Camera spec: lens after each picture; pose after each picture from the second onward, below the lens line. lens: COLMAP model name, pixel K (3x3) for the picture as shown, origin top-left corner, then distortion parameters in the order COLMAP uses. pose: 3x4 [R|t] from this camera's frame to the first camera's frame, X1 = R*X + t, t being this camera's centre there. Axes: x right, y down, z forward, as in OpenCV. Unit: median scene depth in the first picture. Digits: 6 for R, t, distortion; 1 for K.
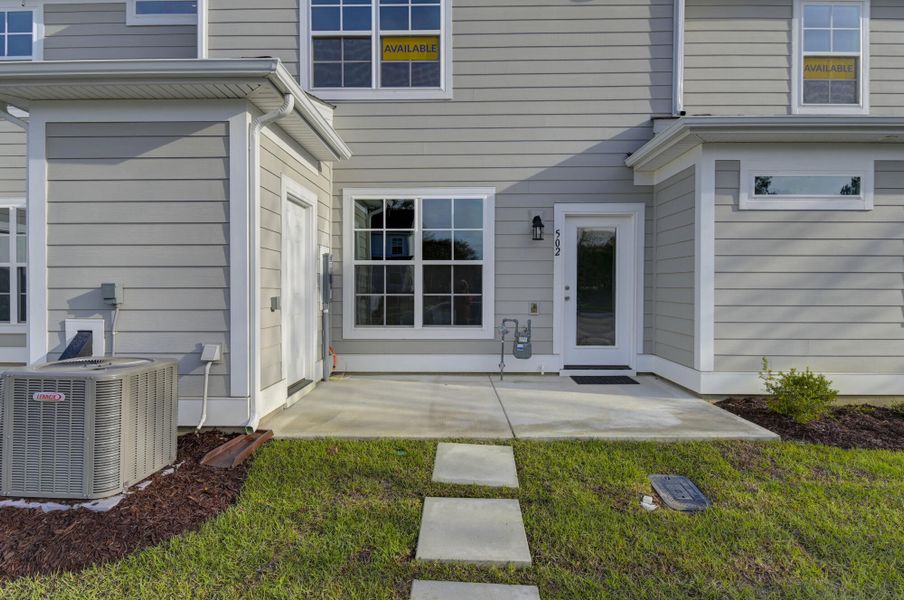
lens RADIAL K [[487.8, 0, 452.0], [0, 487.8, 300.0], [0, 0, 1]] dist [-0.000844, -0.000502]
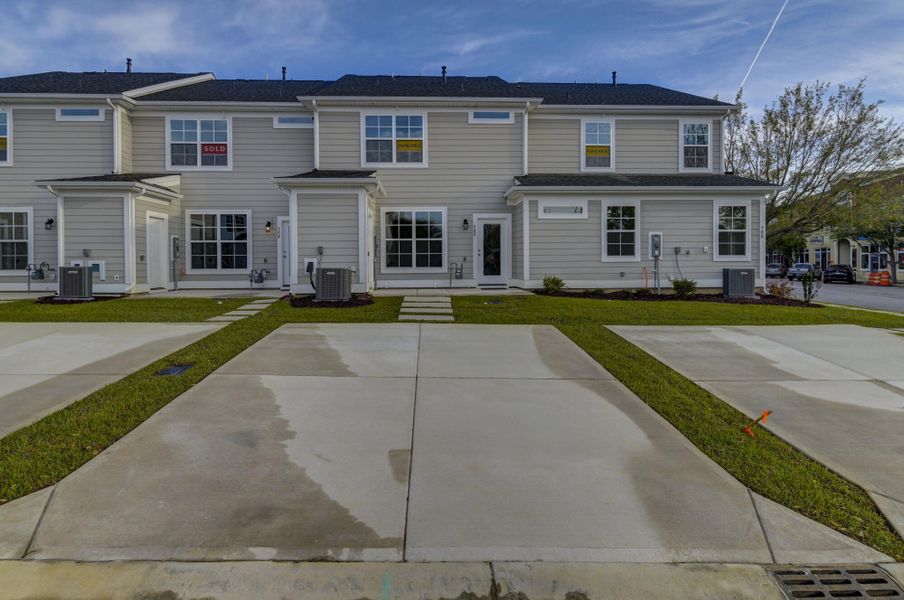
lens RADIAL K [[499.9, 0, 449.7], [0, 499.9, 277.2], [0, 0, 1]] dist [-0.001466, -0.002222]
pose [[0.998269, -0.009712, 0.058010, -0.039002], [0.009865, 0.999949, -0.002353, 0.107020], [-0.057984, 0.002921, 0.998313, -1.342476]]
